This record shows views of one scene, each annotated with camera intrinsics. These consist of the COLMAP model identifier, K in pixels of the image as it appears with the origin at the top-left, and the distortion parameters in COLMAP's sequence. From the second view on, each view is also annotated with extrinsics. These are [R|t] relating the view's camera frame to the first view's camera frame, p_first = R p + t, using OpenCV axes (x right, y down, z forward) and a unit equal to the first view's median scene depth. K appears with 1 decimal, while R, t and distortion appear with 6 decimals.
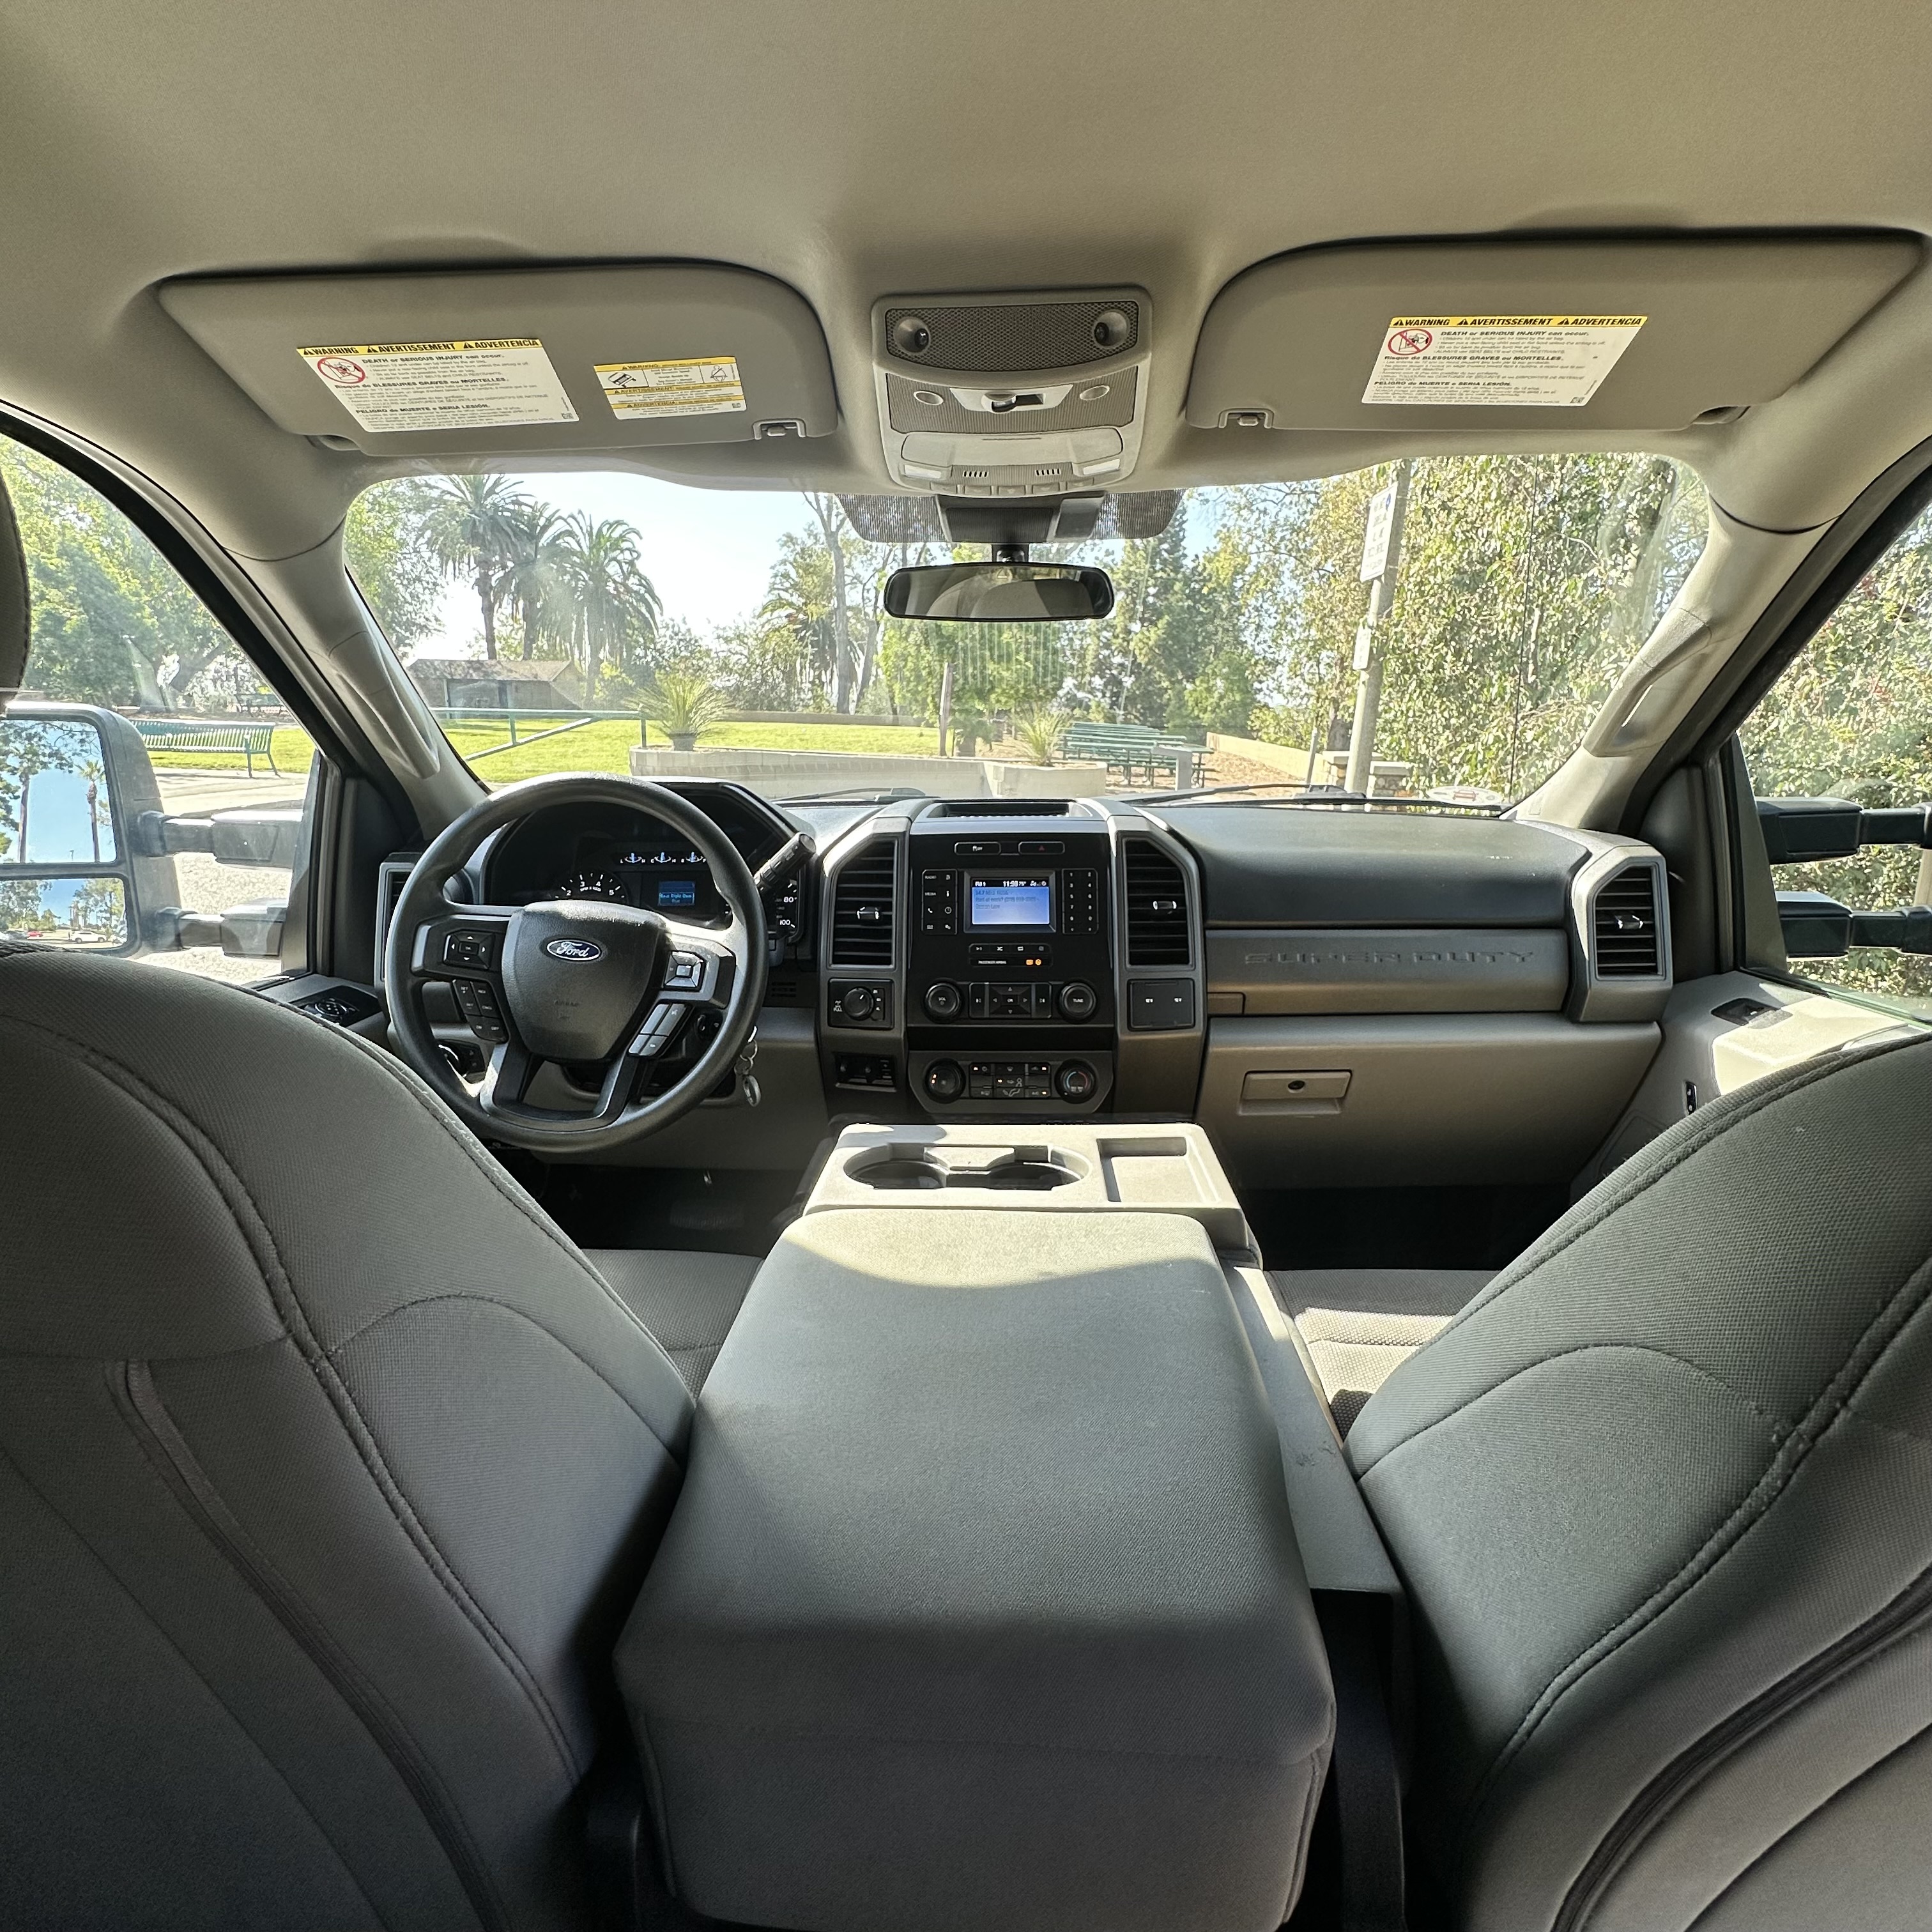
lens RADIAL K [[1071.0, 0, 958.3], [0, 1071.0, 956.1], [0, 0, 1]] dist [0.025646, 0.001119]
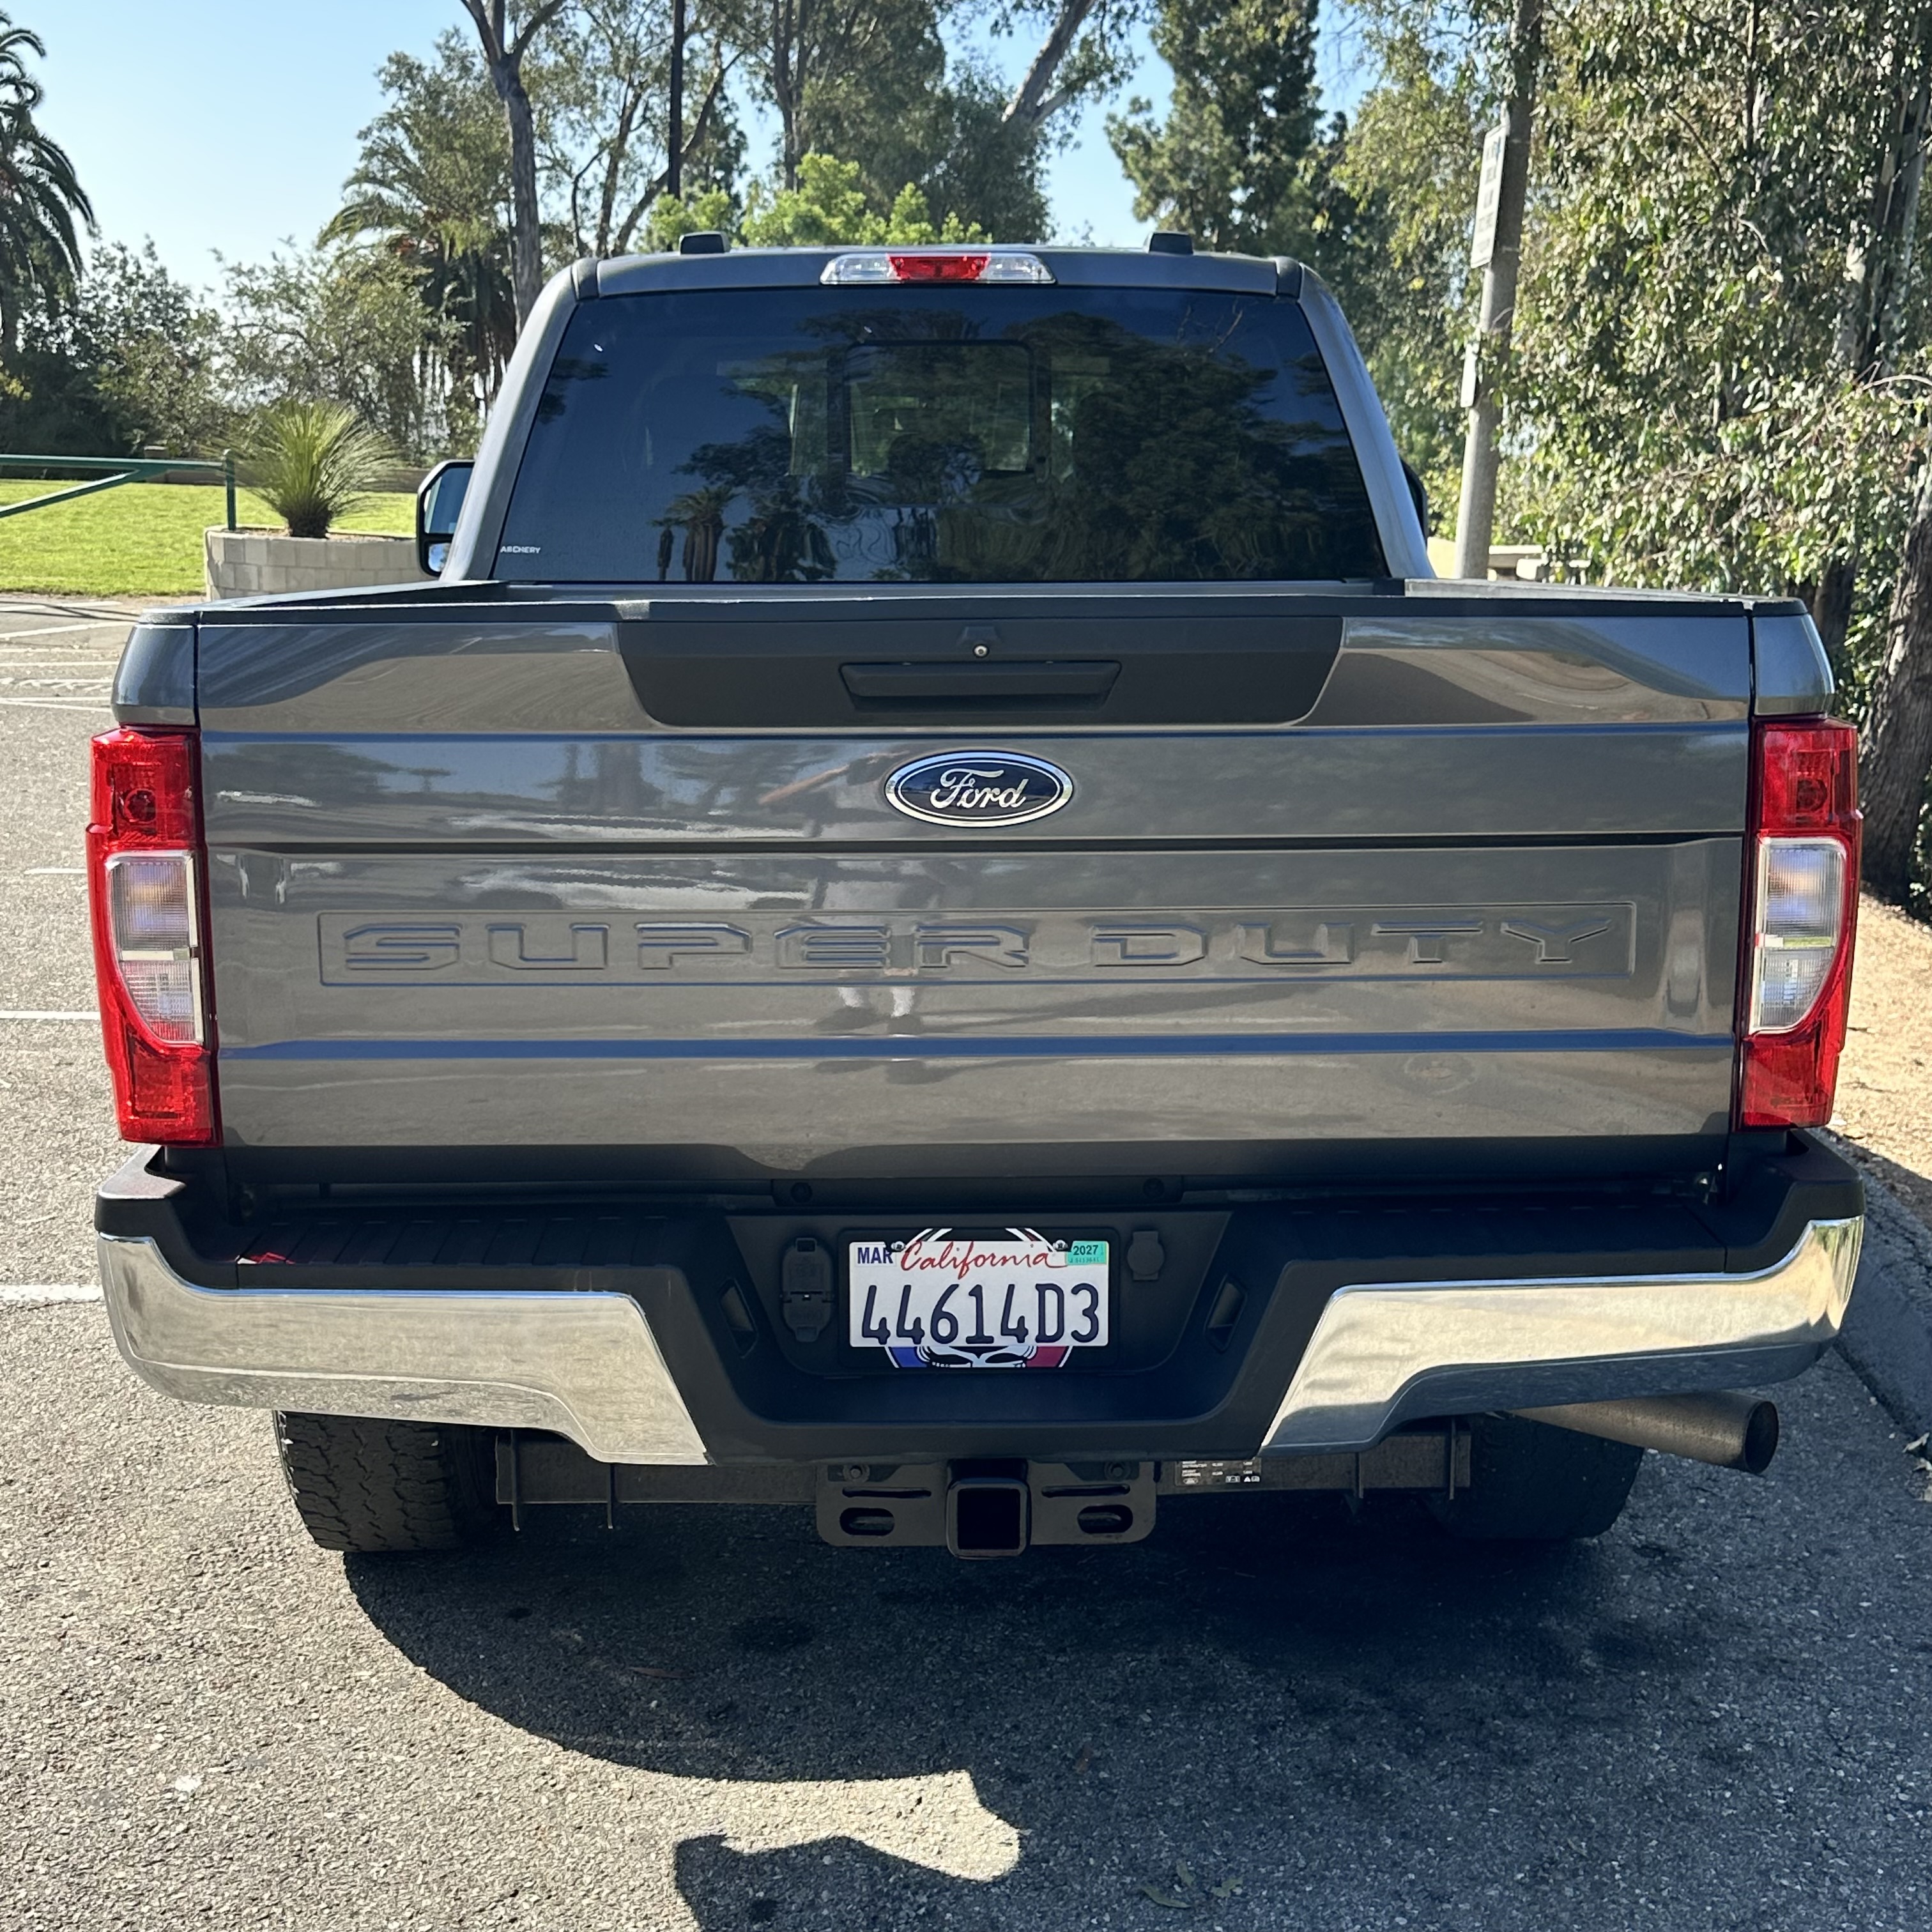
lens RADIAL K [[2621.5, 0, 922.2], [0, 2621.5, 1020.2], [0, 0, 1]] dist [0.093692, 0.000000]
pose [[0.998721, -0.004390, 0.050379, -0.007996], [0.005347, 0.999807, -0.018889, 0.034839], [-0.050286, 0.019134, 0.998552, -0.150192]]
